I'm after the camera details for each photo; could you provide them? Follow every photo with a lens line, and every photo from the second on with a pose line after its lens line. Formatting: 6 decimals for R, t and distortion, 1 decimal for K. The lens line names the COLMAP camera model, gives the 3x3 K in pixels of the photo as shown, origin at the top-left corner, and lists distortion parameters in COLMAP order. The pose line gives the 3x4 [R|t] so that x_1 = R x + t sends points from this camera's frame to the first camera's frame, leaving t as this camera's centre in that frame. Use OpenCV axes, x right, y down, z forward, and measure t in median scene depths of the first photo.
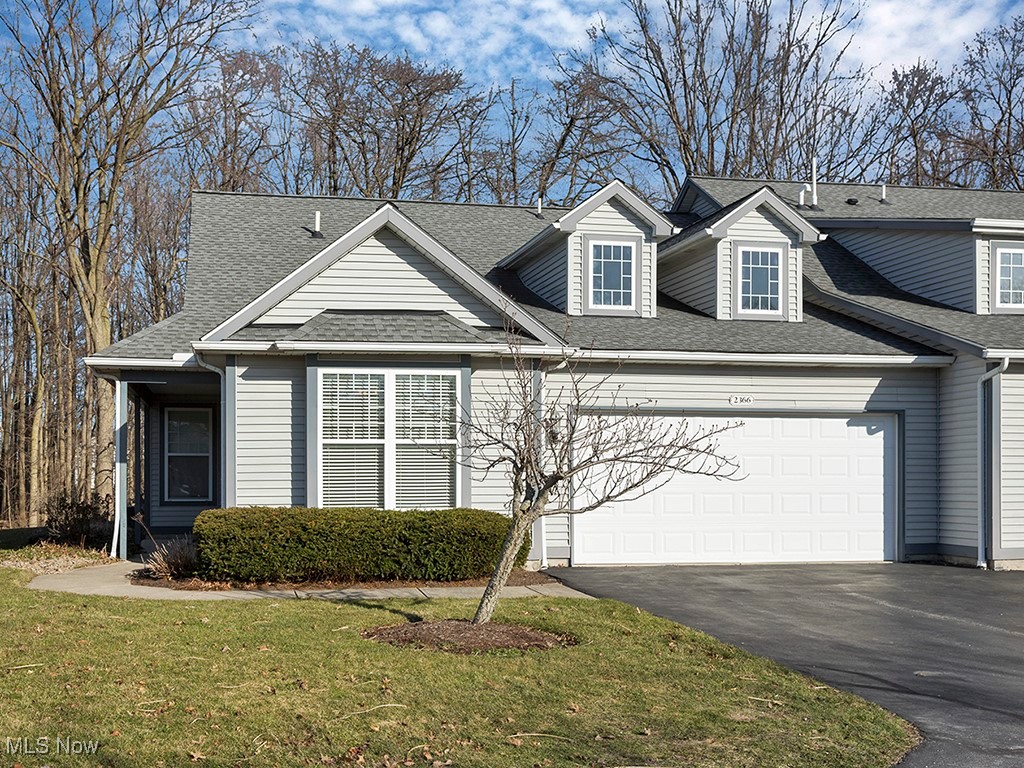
lens RADIAL K [[1046.4, 0, 512.0], [0, 1046.4, 384.0], [0, 0, 1]] dist [0.010960, 0.007357]
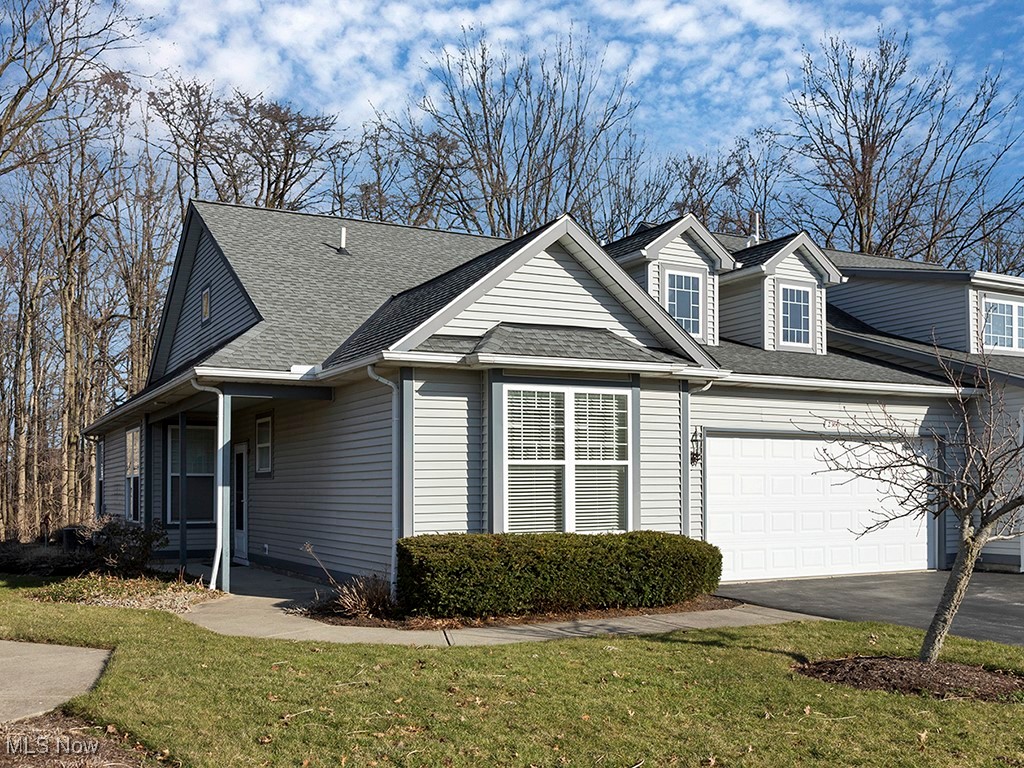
lens RADIAL K [[904.6, 0, 512.1], [0, 904.6, 412.7], [0, 0, 1]] dist [-0.014056, -0.004044]
pose [[0.965586, 0.016726, 0.259547, -0.374679], [-0.017057, 0.999854, -0.000976, 0.010726], [-0.259526, -0.003485, 0.965730, 0.209080]]
